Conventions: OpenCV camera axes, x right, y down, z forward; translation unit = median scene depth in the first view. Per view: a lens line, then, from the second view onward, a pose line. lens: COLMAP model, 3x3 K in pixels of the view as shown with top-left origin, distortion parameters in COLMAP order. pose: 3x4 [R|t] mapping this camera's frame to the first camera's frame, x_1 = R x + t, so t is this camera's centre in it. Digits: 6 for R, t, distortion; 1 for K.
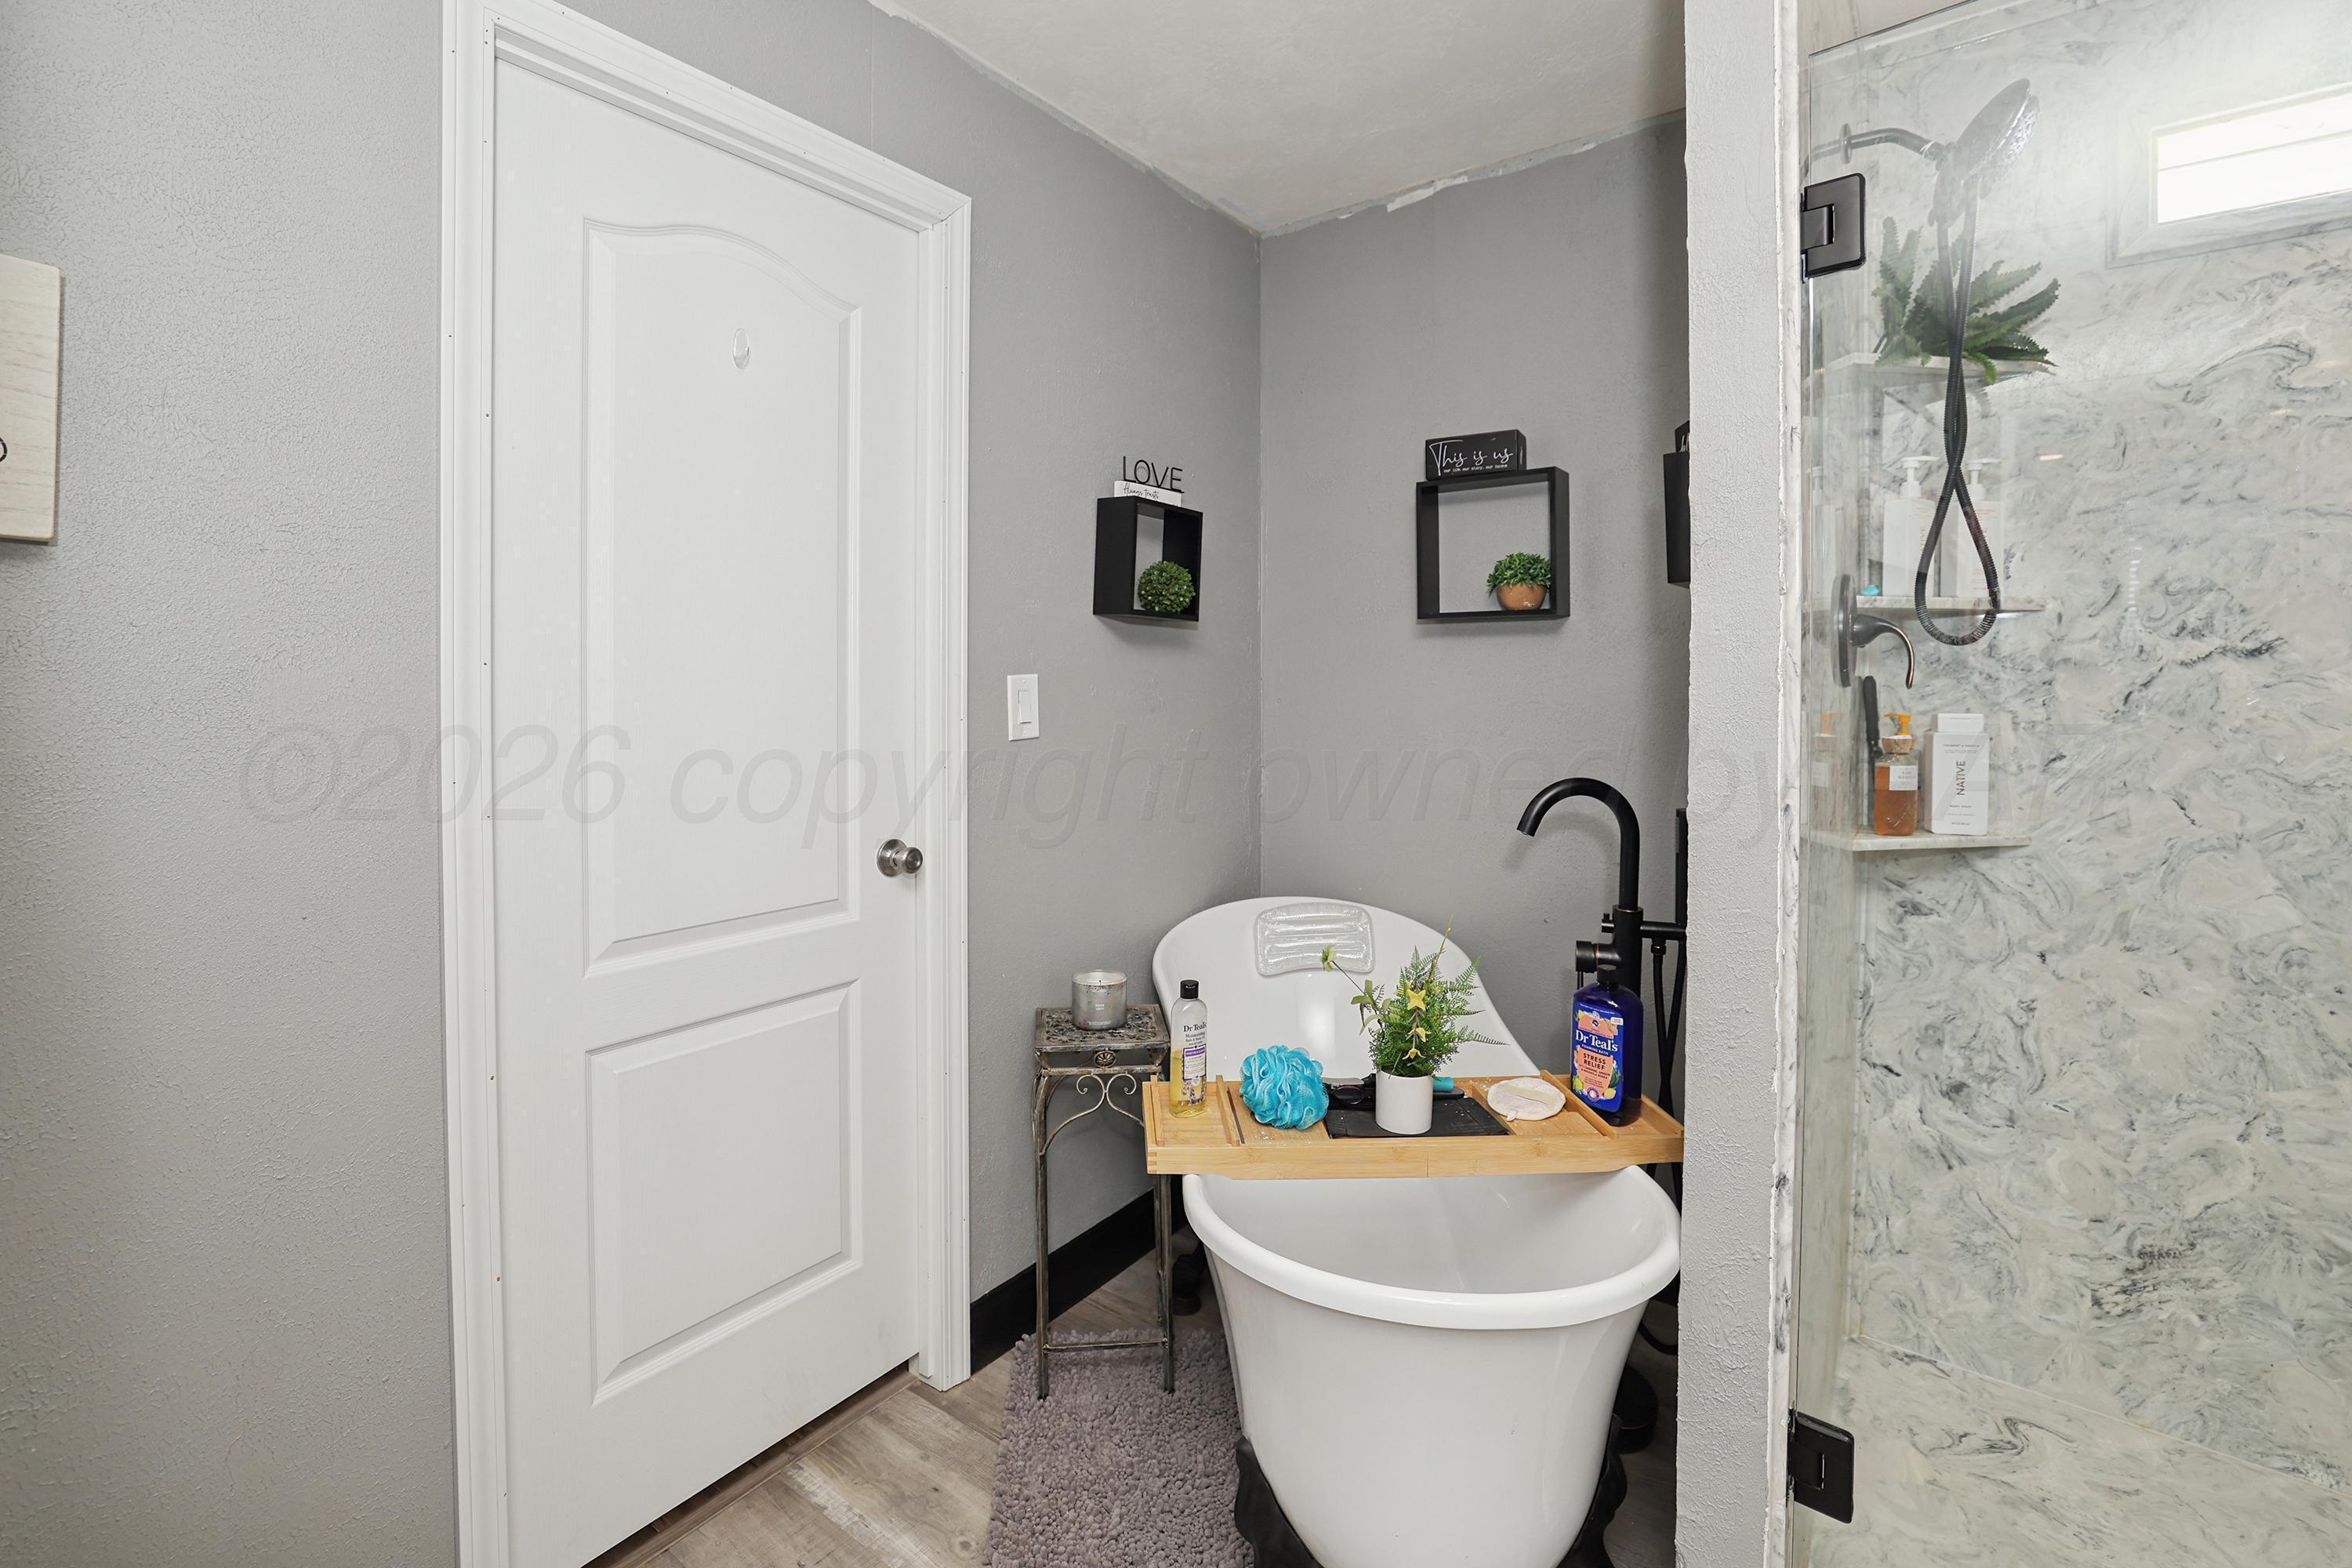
lens RADIAL K [[1038.5, 0, 1192.7], [0, 1038.5, 720.7], [0, 0, 1]] dist [-0.043190, 0.014000]
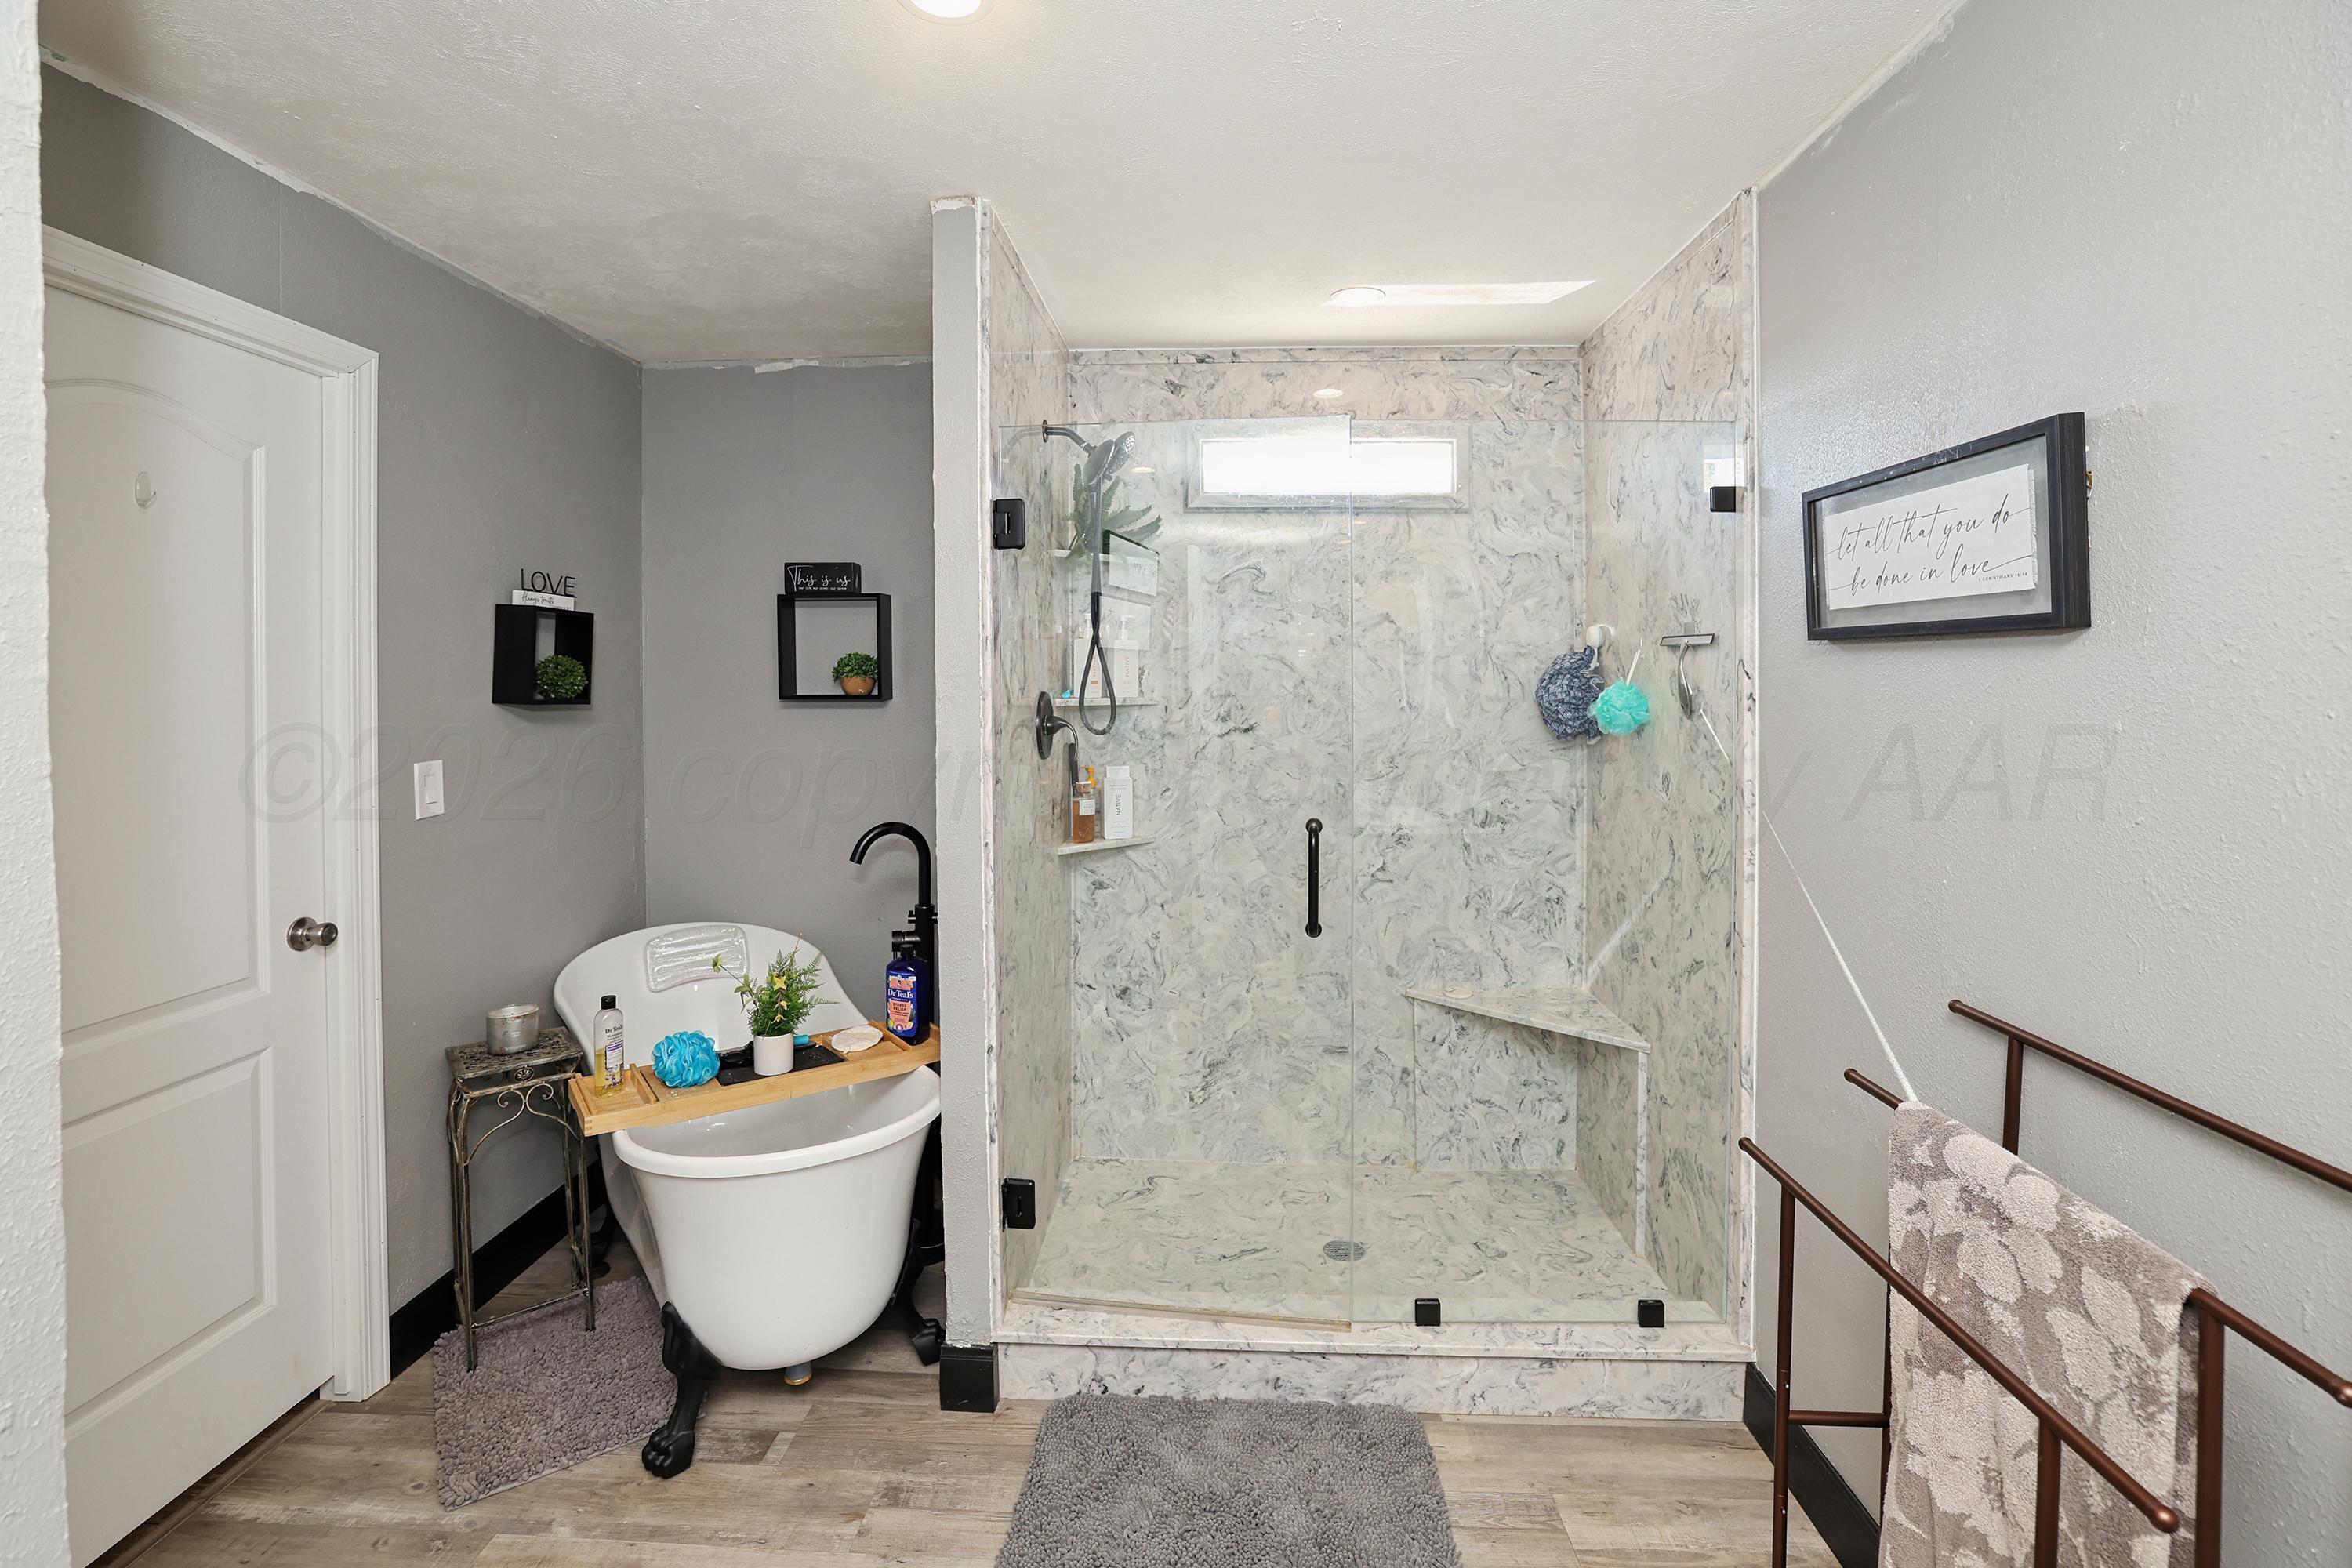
lens RADIAL K [[1033.3, 0, 1183.5], [0, 1033.3, 679.7], [0, 0, 1]] dist [-0.055389, 0.017435]
pose [[0.835846, -0.003833, 0.548950, -0.092104], [0.026157, 0.999118, -0.032850, -0.093558], [-0.548340, 0.041816, 0.835209, -0.502119]]
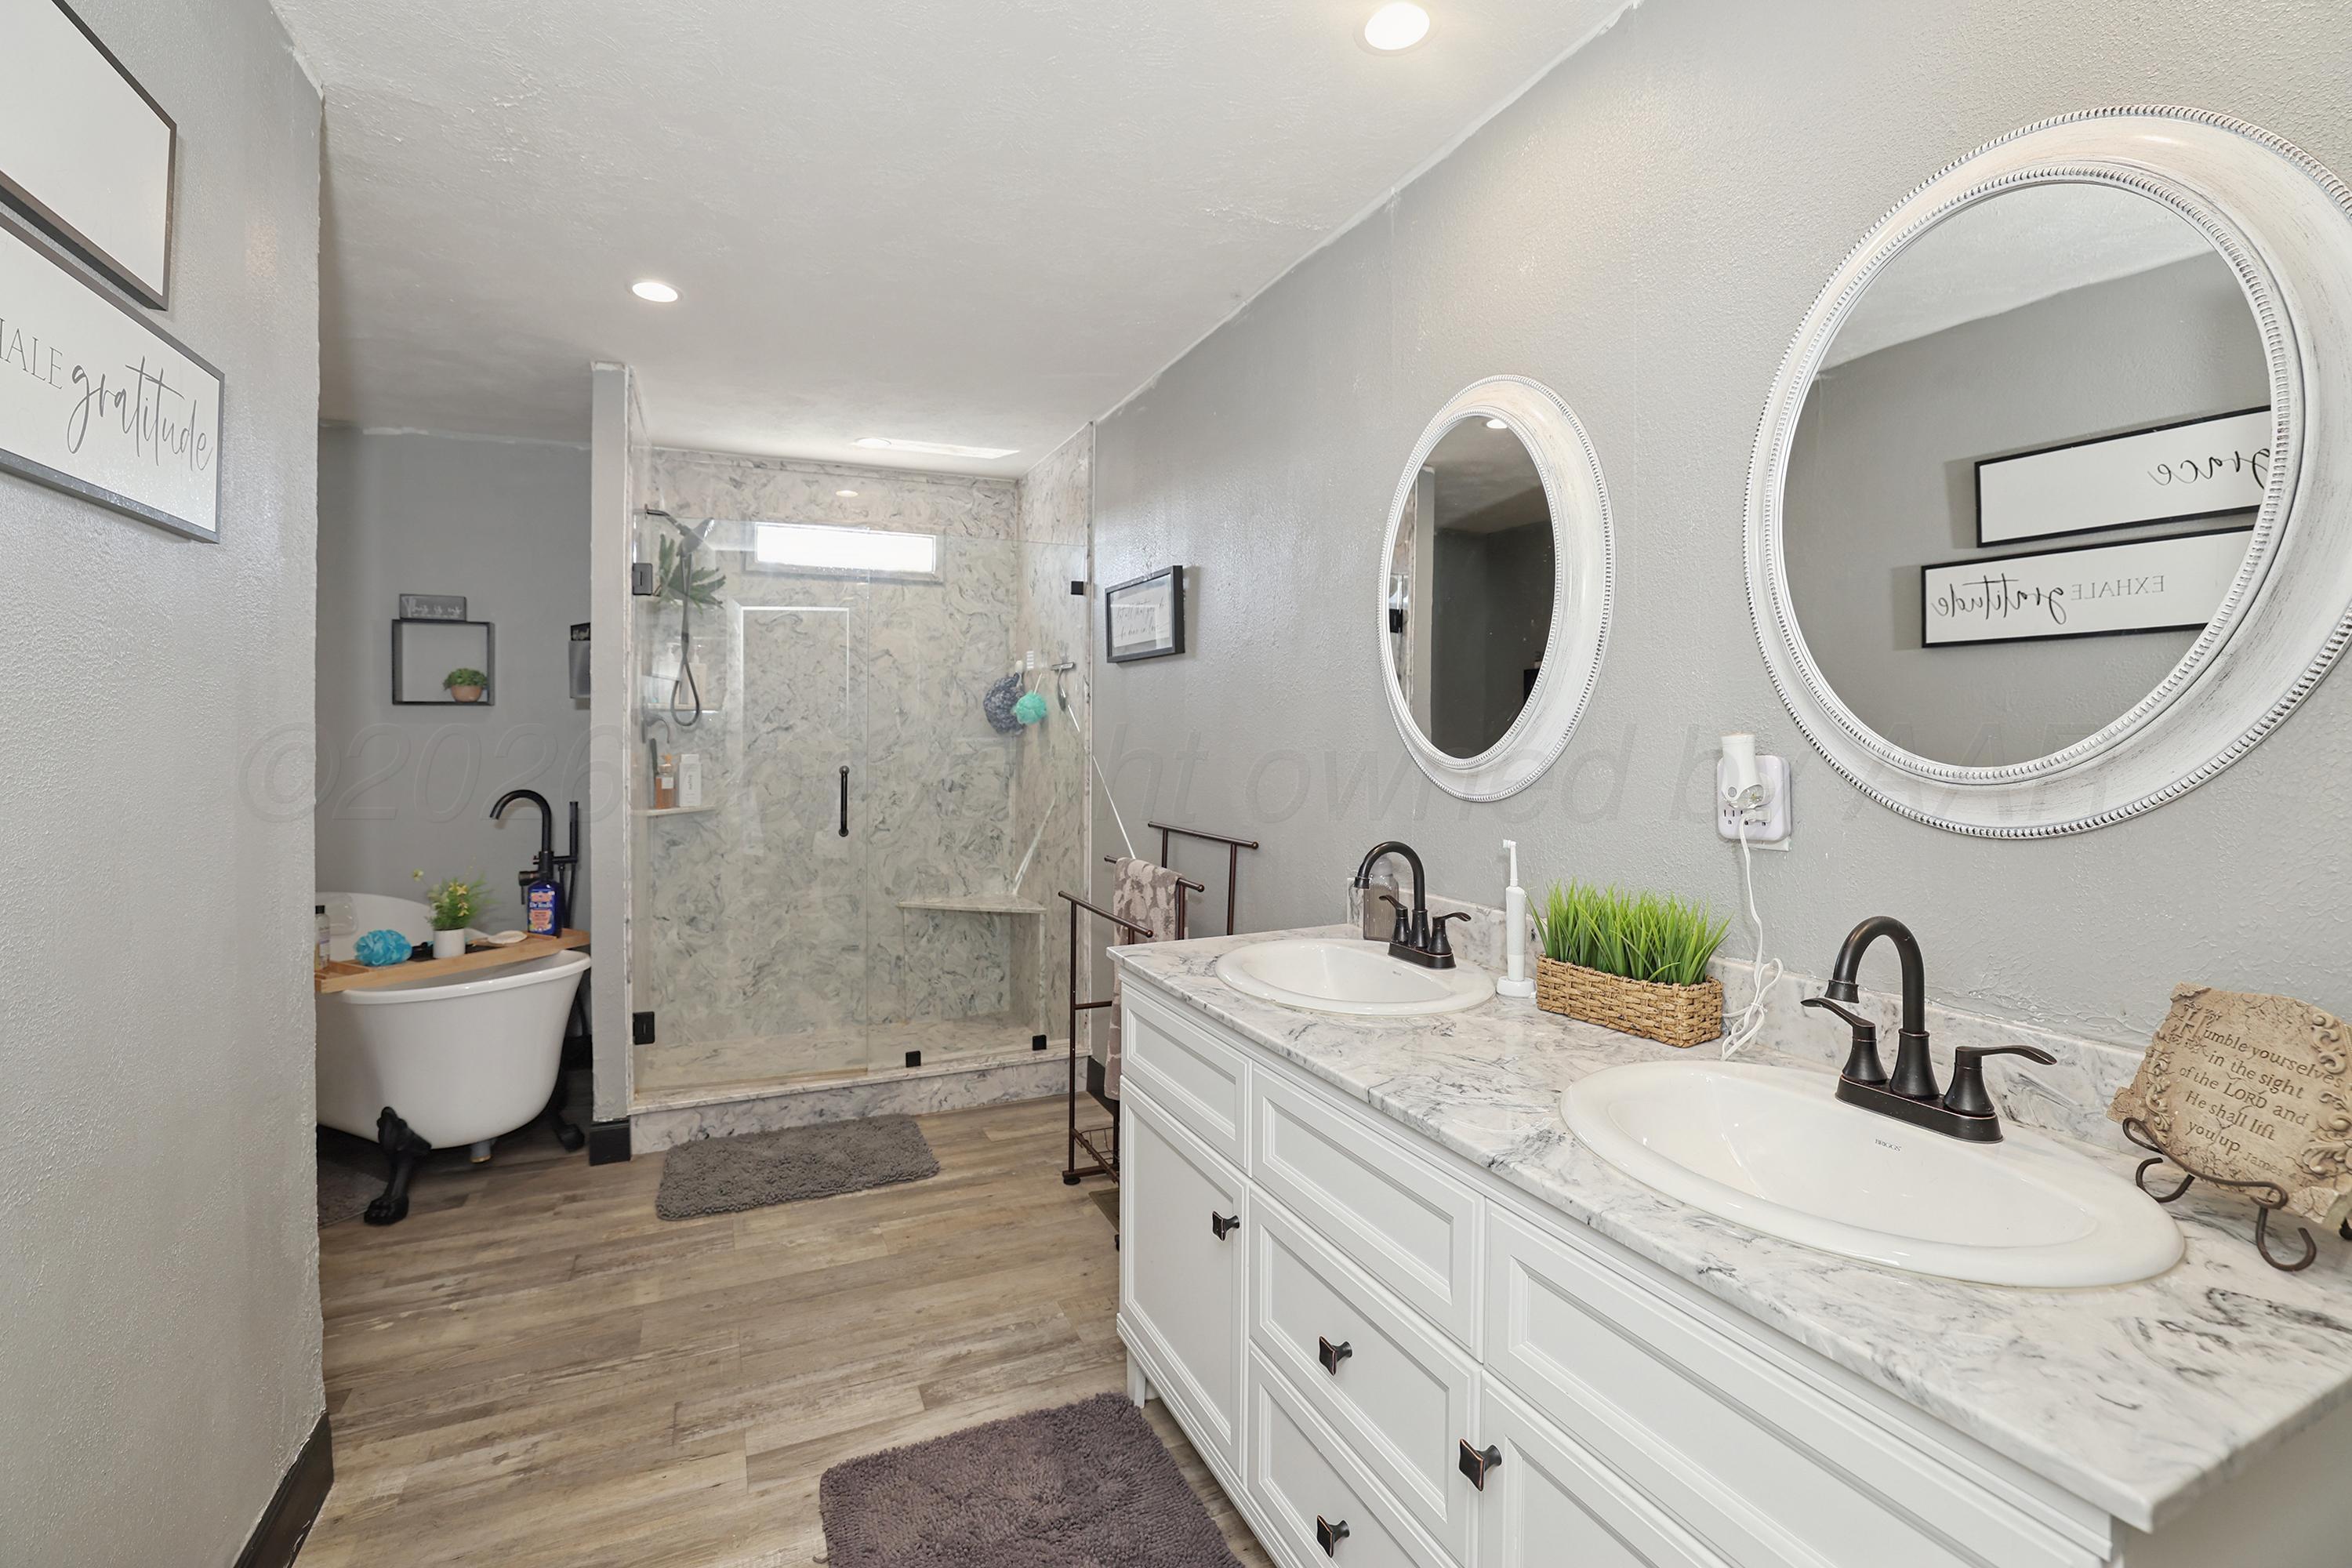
lens RADIAL K [[1052.5, 0, 1147.4], [0, 1052.5, 671.9], [0, 0, 1]] dist [-0.049408, 0.019574]
pose [[0.517275, 0.045755, 0.854595, -0.763629], [0.041666, 0.996039, -0.078548, 0.037472], [-0.854804, 0.076239, 0.513320, -1.150965]]
